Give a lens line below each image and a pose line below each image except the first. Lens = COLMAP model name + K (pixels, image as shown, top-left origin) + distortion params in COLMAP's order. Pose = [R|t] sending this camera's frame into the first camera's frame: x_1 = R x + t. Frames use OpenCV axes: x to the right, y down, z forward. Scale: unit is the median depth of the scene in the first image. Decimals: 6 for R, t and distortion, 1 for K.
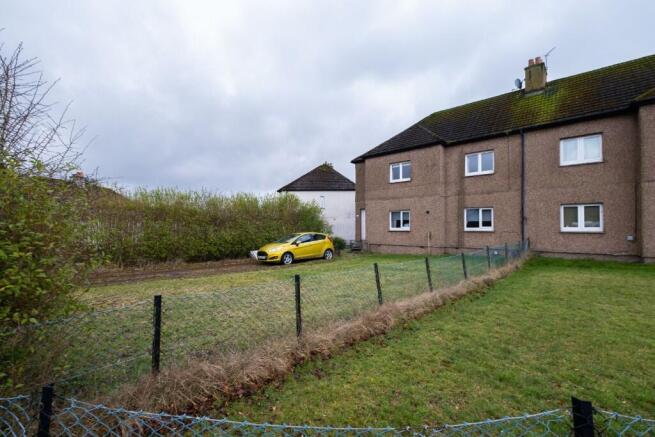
lens RADIAL K [[295.1, 0, 326.3], [0, 295.1, 221.5], [0, 0, 1]] dist [0.003415, 0.000245]
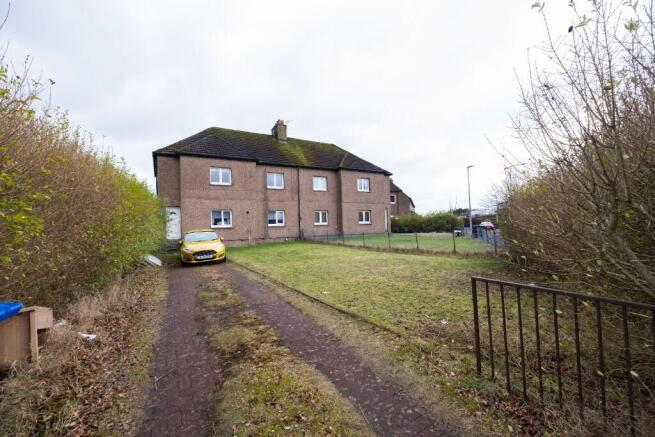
lens RADIAL K [[295.1, 0, 325.8], [0, 295.1, 218.0], [0, 0, 1]] dist [0.003415, 0.000245]
pose [[0.294460, 0.013658, 0.955566, -0.847525], [0.002454, 0.999884, -0.015048, 0.014256], [-0.955661, 0.006776, 0.294392, 0.324767]]
